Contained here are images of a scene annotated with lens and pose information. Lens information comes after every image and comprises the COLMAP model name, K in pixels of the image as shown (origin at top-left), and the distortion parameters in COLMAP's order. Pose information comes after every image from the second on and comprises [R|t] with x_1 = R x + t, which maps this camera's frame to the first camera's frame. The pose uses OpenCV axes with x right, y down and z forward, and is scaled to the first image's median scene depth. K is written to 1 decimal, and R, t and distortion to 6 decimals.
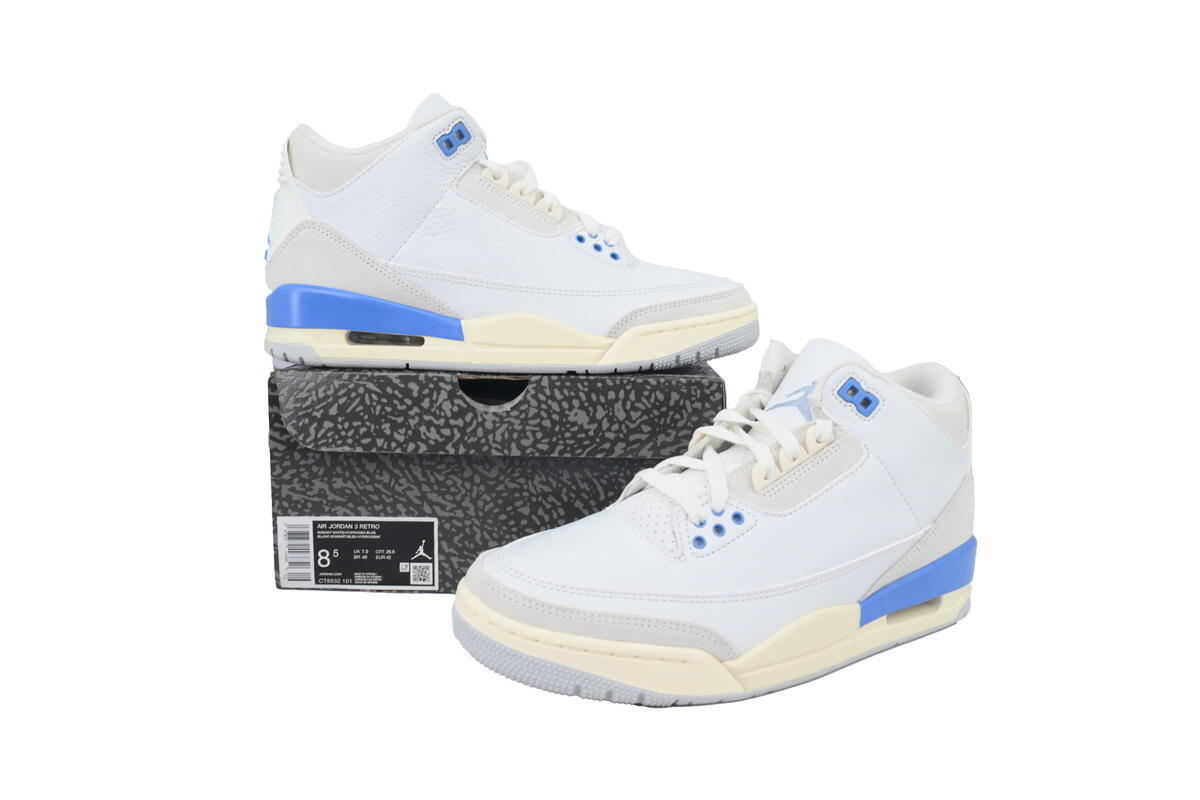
lens RADIAL K [[931.3, 0, 600.0], [0, 931.3, 400.0], [0, 0, 1]] dist [0.070019, -0.000595]
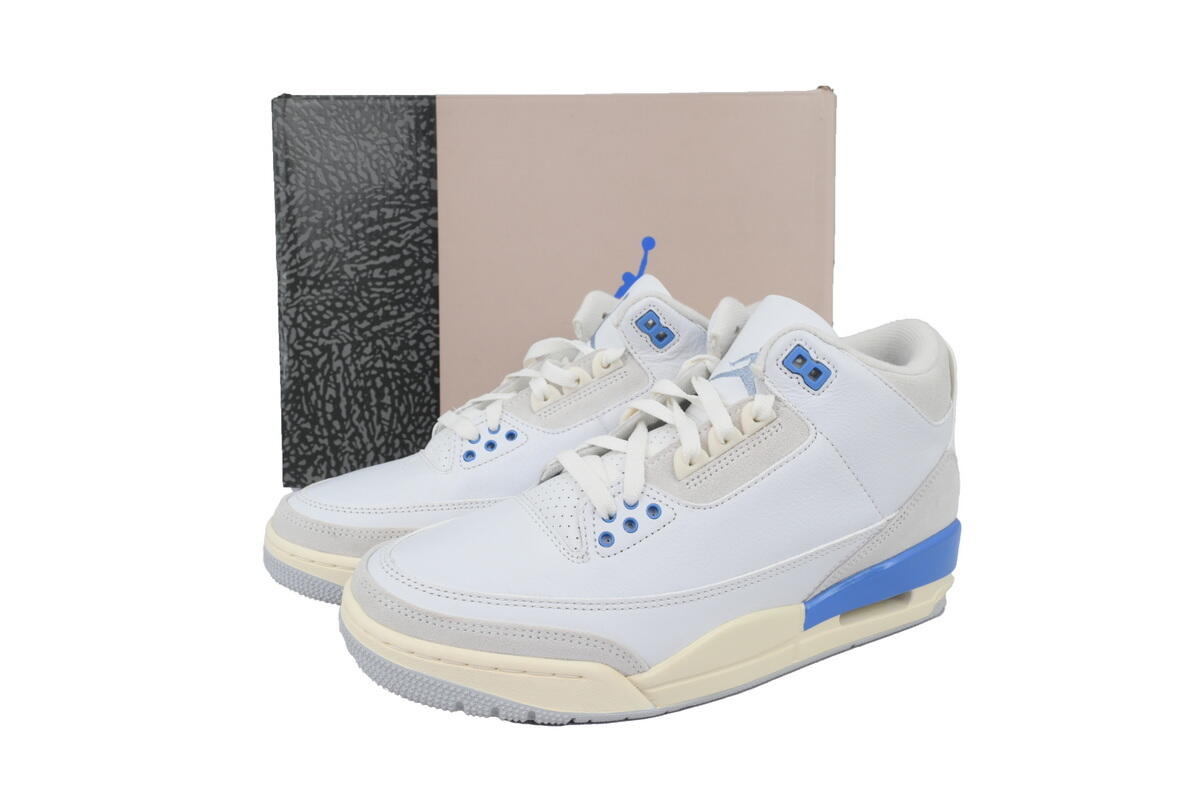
lens RADIAL K [[931.3, 0, 600.0], [0, 931.3, 400.0], [0, 0, 1]] dist [0.070019, -0.000595]
pose [[0.995423, -0.003232, -0.095512, 0.170956], [0.011206, 0.996480, 0.083075, -0.047195], [0.094908, -0.083765, 0.991956, 0.131426]]
